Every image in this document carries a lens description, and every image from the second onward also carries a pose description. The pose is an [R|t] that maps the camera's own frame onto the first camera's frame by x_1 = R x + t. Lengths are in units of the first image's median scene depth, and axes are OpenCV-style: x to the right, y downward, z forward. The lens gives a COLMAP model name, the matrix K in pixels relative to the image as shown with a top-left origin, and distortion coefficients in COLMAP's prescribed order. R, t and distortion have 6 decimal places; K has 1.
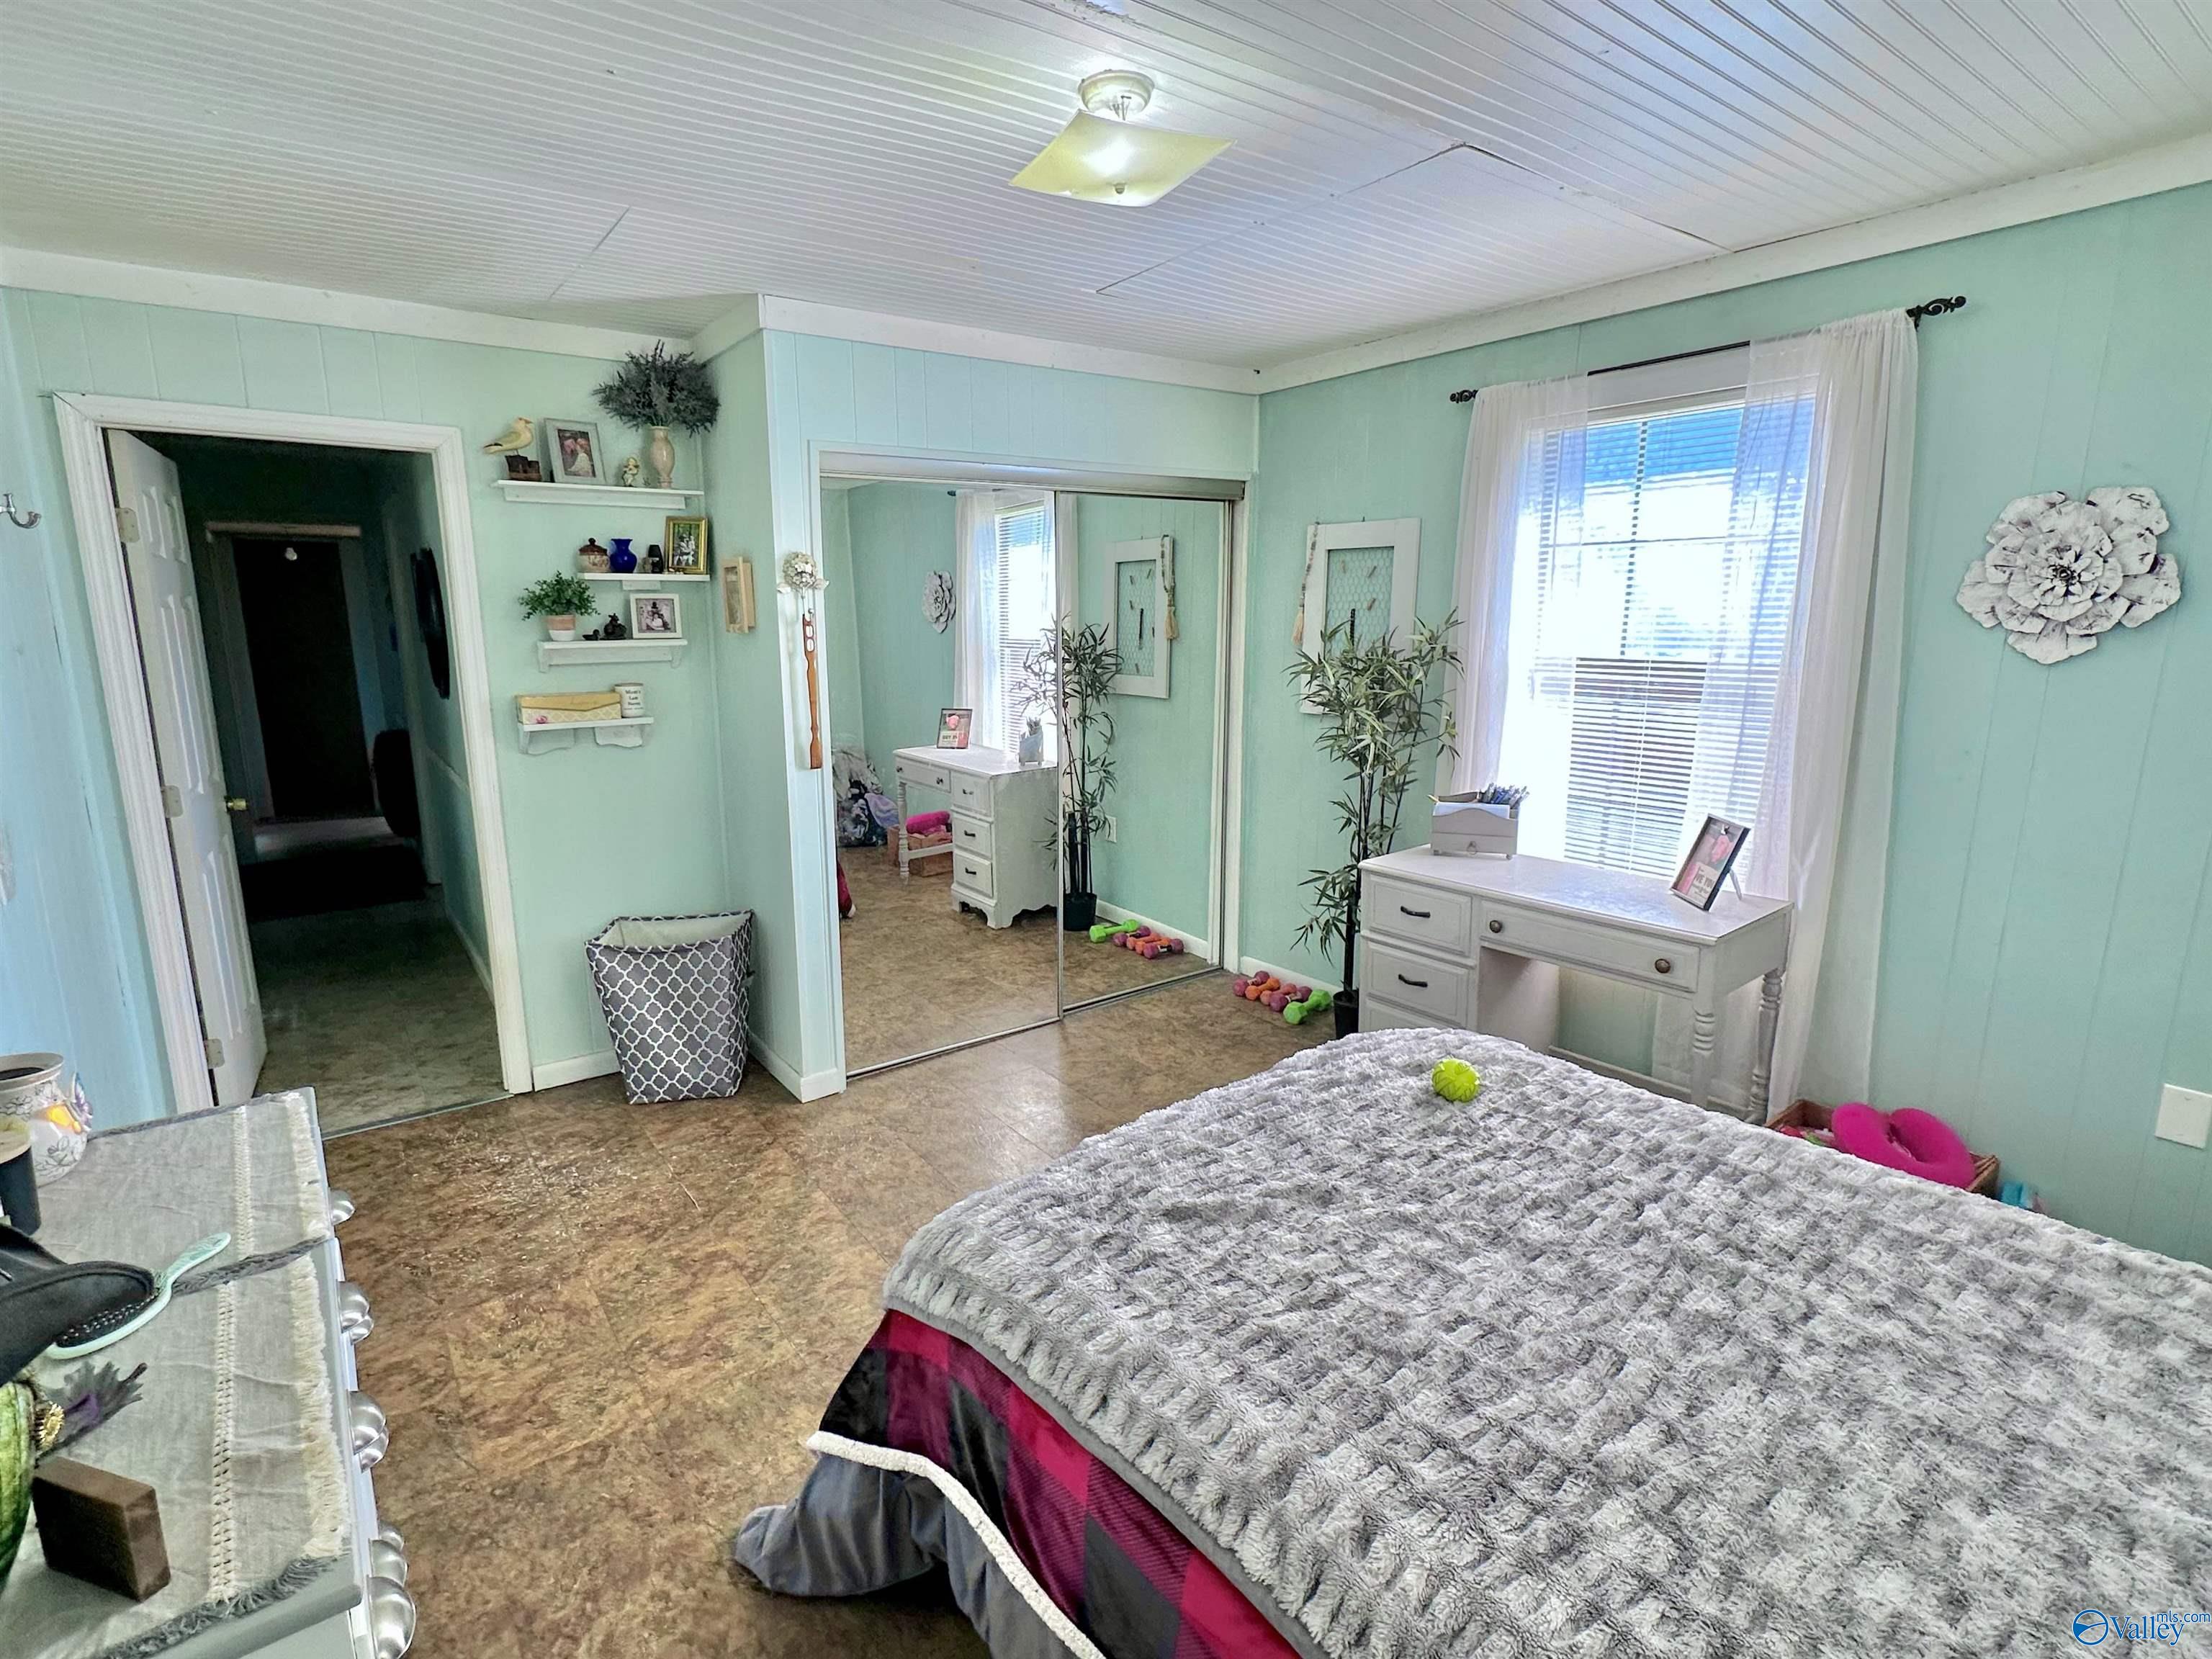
lens RADIAL K [[1085.0, 0, 1106.0], [0, 1085.0, 829.5], [0, 0, 1]] dist [0.001081, 0.000616]
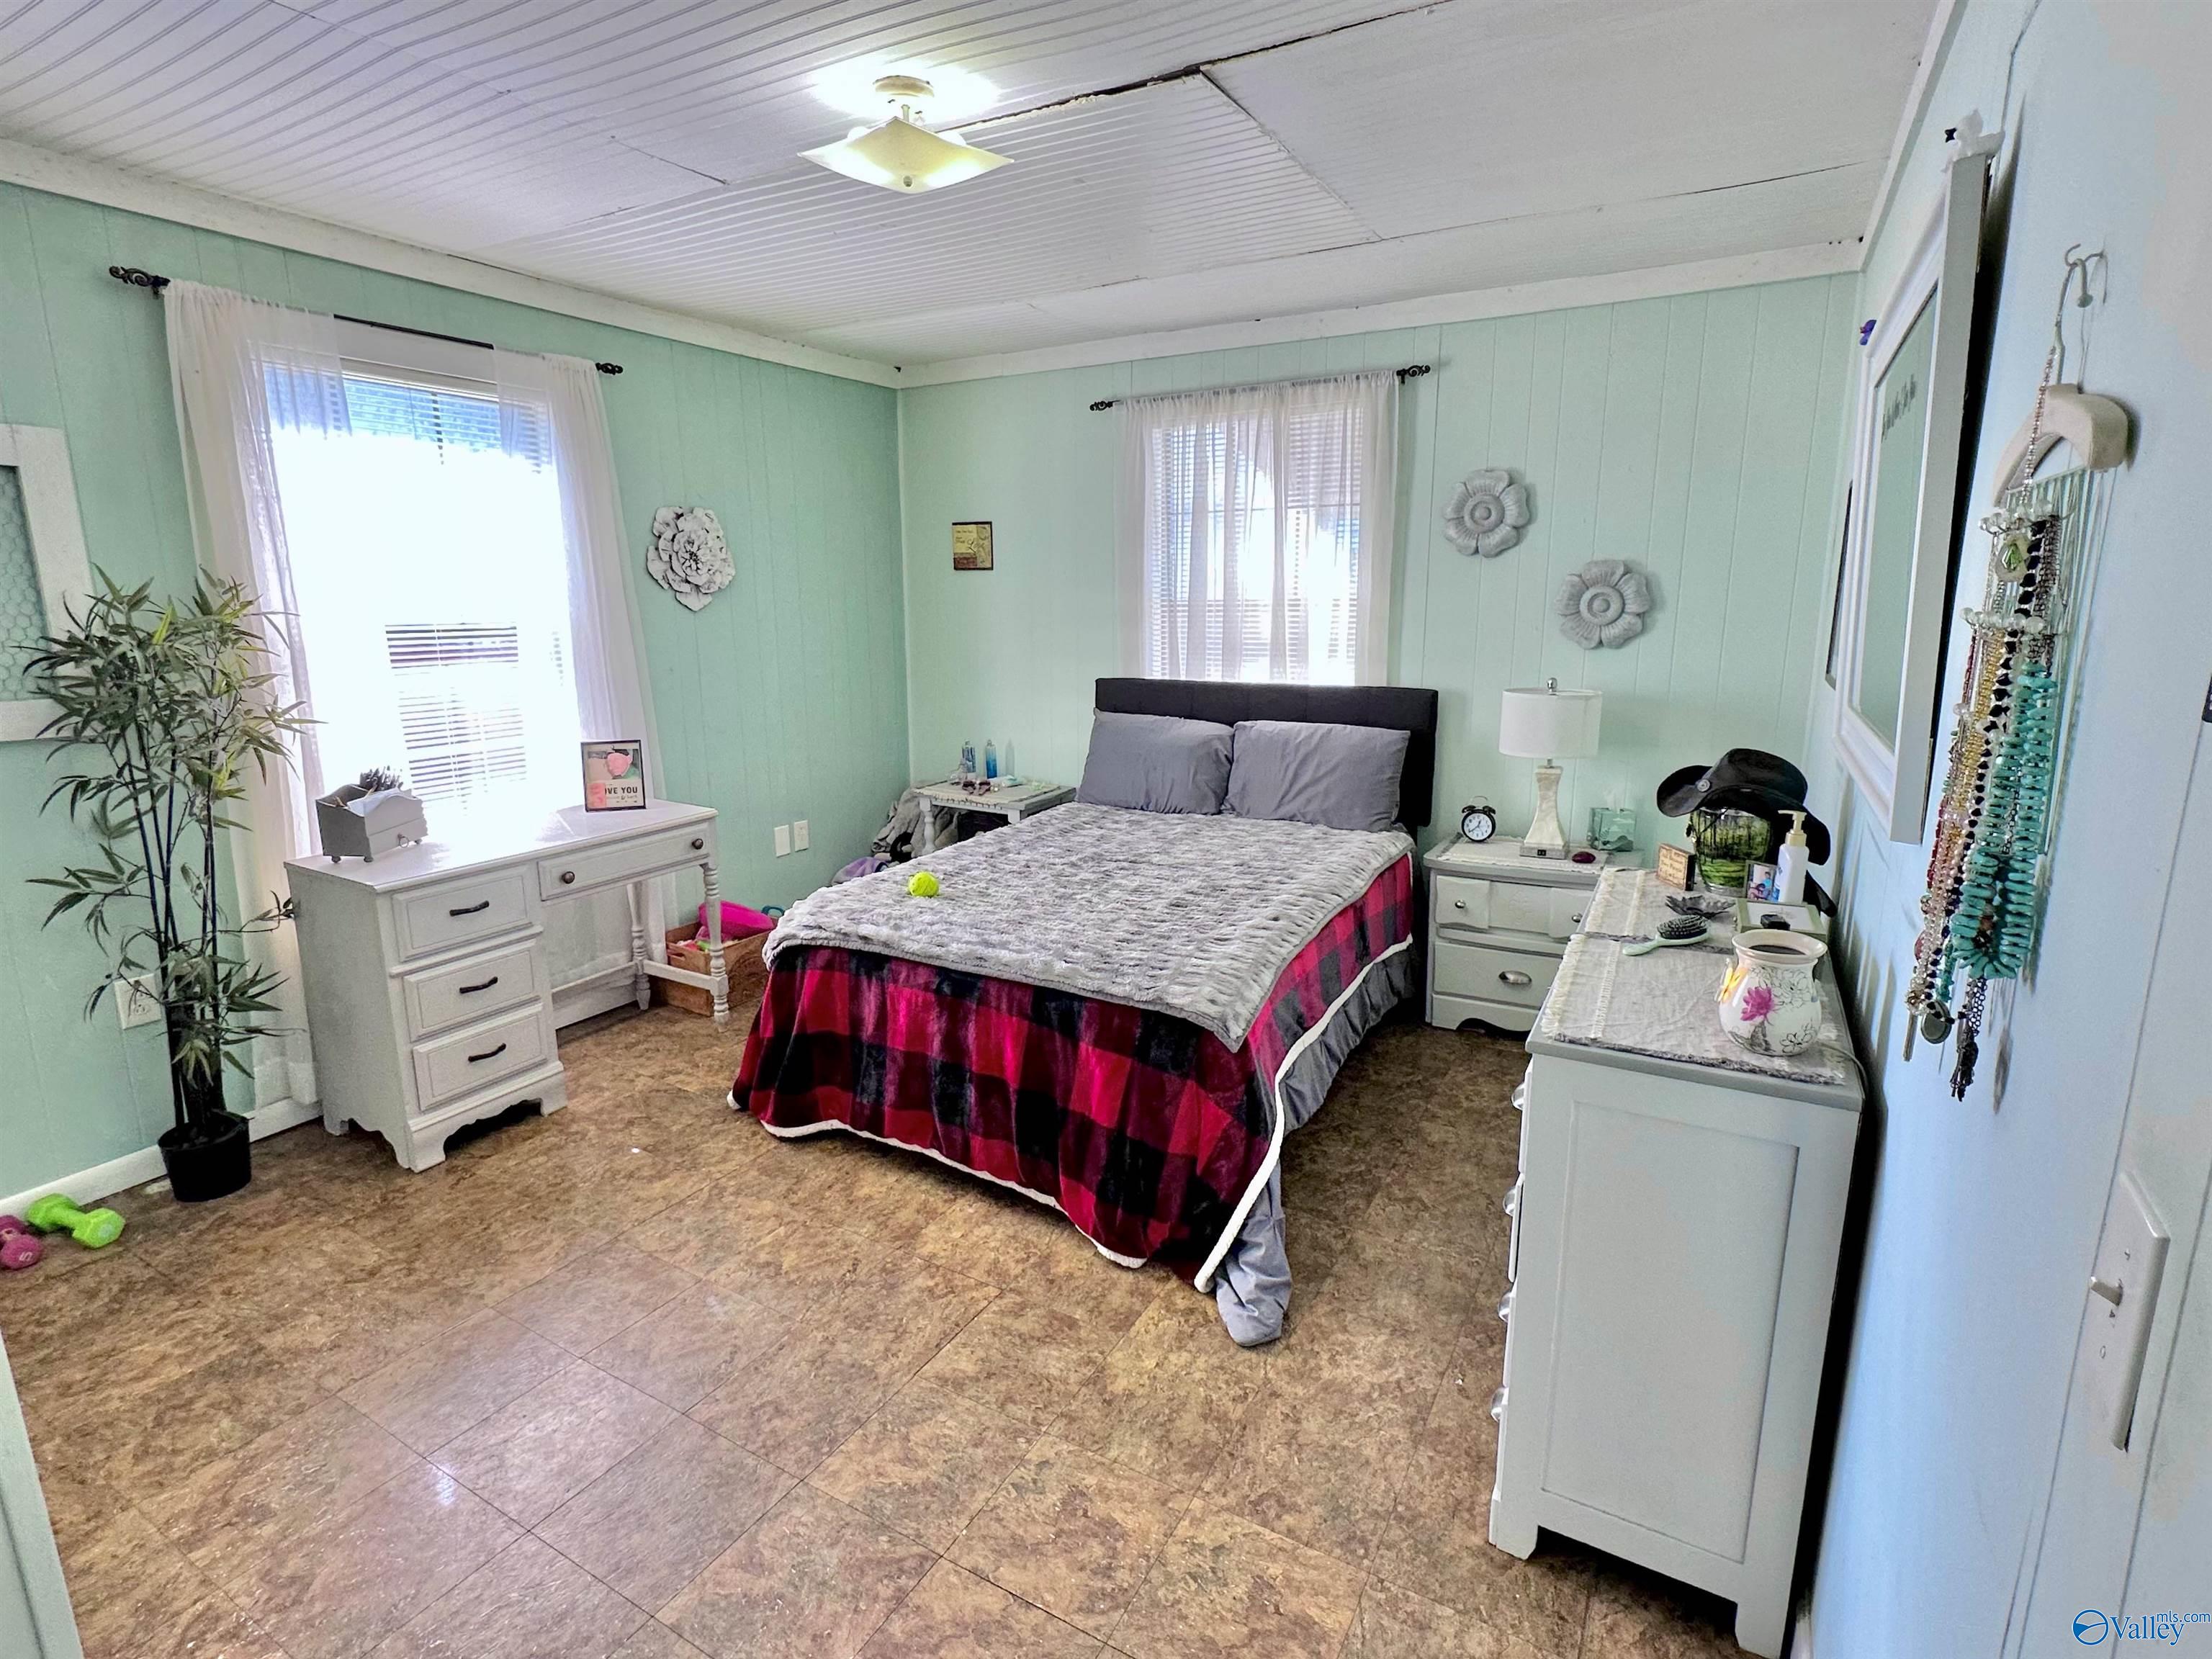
lens RADIAL K [[1085.0, 0, 1106.0], [0, 1085.0, 829.5], [0, 0, 1]] dist [0.001081, 0.000616]
pose [[-0.393723, -0.186719, 0.900066, -0.982845], [0.187417, 0.942280, 0.277460, -0.185503], [-0.899921, 0.277930, -0.336003, 1.118647]]
